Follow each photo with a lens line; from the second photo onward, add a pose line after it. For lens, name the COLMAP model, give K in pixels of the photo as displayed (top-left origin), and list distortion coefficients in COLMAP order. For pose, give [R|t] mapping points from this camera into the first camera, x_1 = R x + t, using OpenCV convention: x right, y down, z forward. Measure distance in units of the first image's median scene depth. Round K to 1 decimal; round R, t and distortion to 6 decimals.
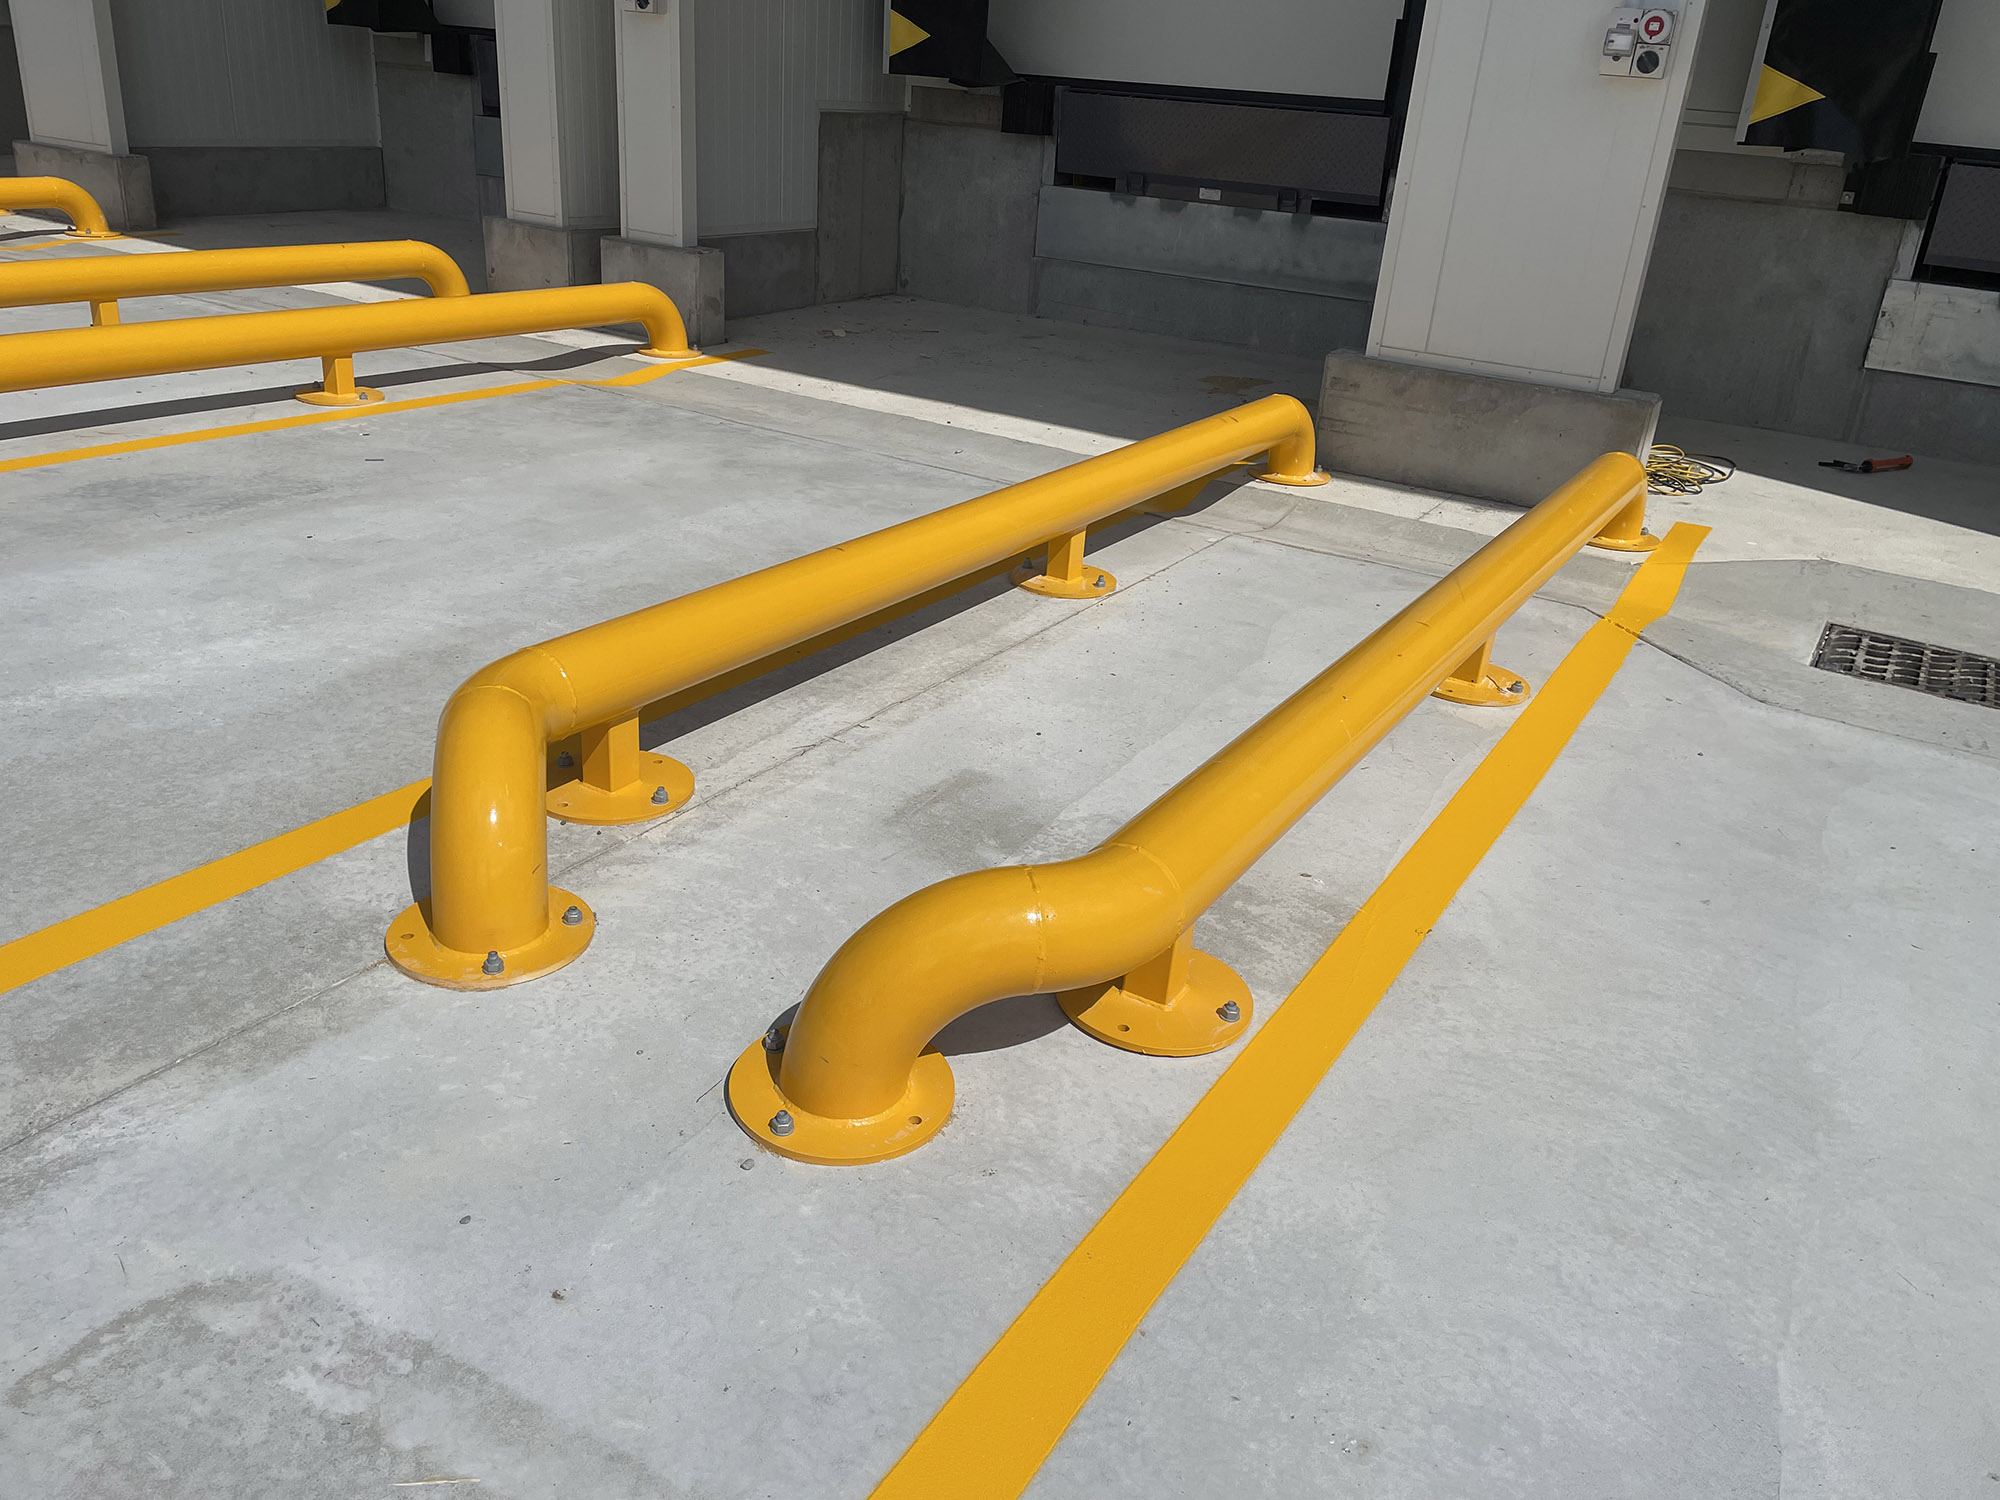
lens RADIAL K [[1548.2, 0, 979.7], [0, 1548.2, 754.0], [0, 0, 1]] dist [0.084750, -0.104768]
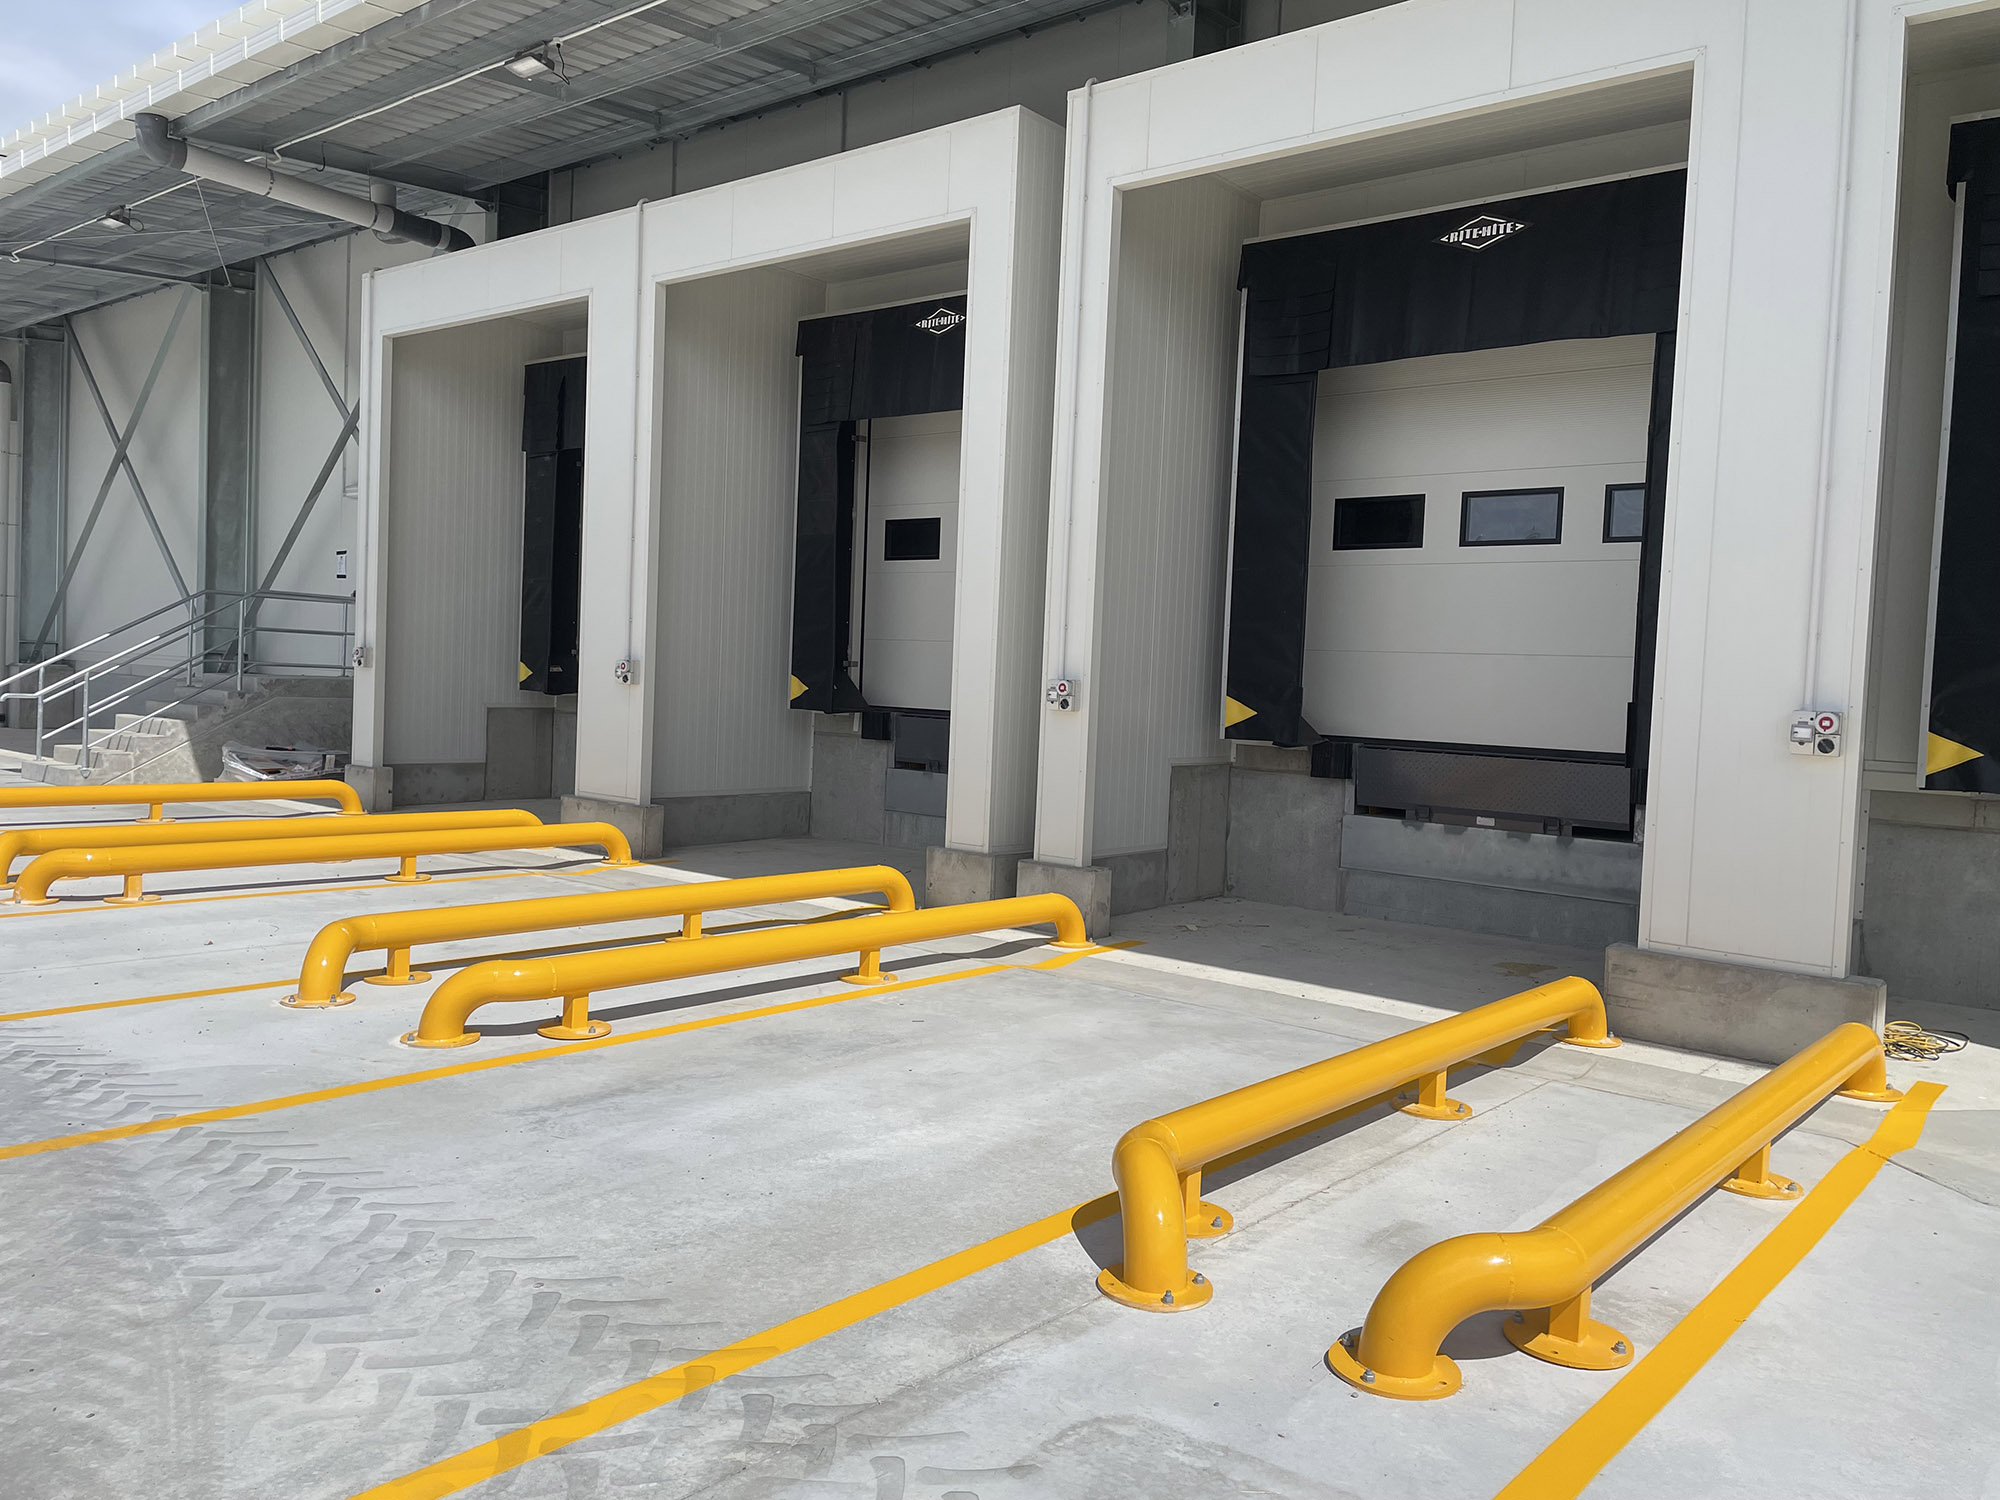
lens RADIAL K [[1548.2, 0, 993.9], [0, 1548.2, 734.2], [0, 0, 1]] dist [0.084750, -0.104768]
pose [[0.989952, -0.022295, -0.139632, -0.128435], [-0.031433, 0.928085, -0.371038, 0.105996], [0.137863, 0.371699, 0.918060, -0.444459]]
